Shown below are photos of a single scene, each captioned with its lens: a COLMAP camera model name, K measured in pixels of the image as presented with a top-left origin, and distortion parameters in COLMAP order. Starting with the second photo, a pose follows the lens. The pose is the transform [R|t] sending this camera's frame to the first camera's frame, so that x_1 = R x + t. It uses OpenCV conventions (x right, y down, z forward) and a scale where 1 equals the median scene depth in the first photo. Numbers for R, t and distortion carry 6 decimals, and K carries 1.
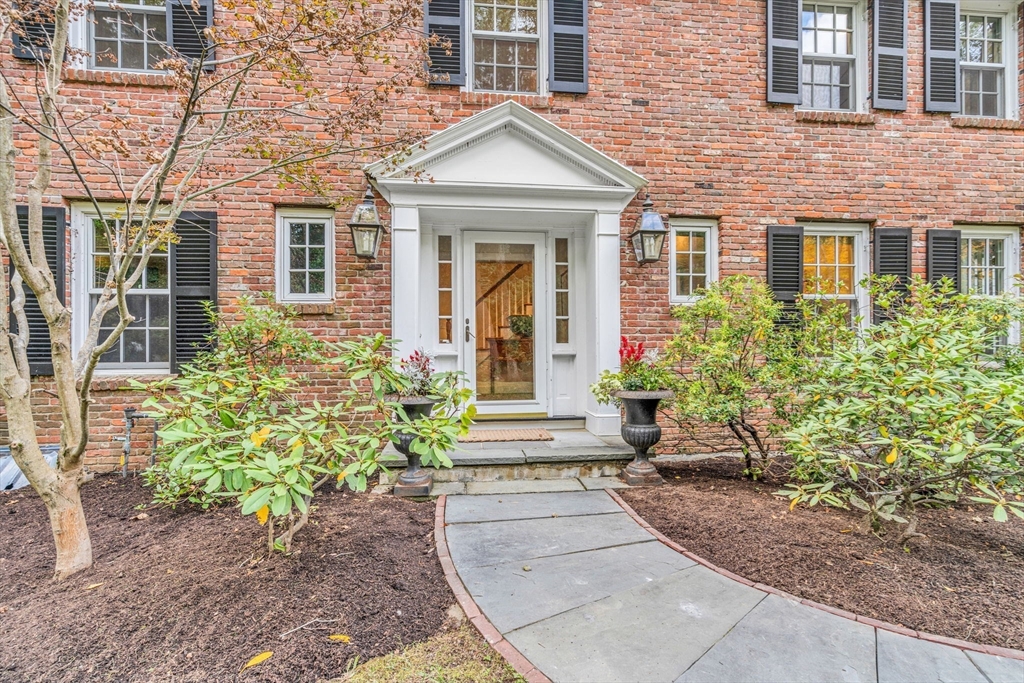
lens RADIAL K [[469.0, 0, 509.2], [0, 469.0, 337.7], [0, 0, 1]] dist [0.008825, 0.000605]
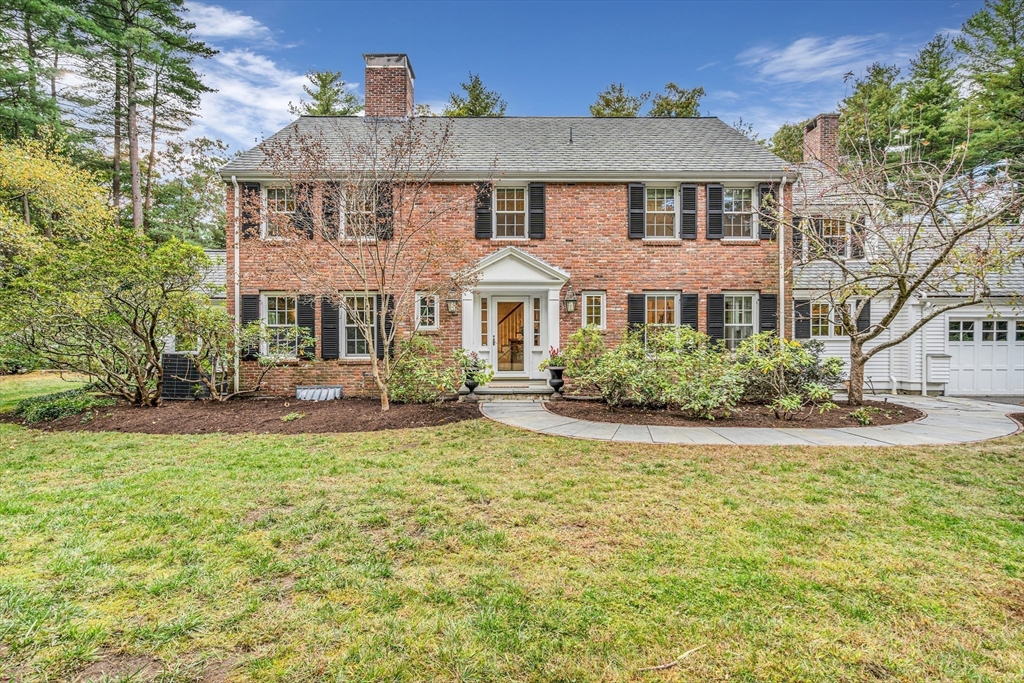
lens RADIAL K [[469.0, 0, 509.2], [0, 469.0, 337.7], [0, 0, 1]] dist [0.008825, 0.000605]
pose [[0.994670, 0.004162, -0.103023, 0.227643], [-0.000505, 0.999370, 0.035497, -0.113362], [0.103106, -0.035255, 0.994045, -1.303583]]
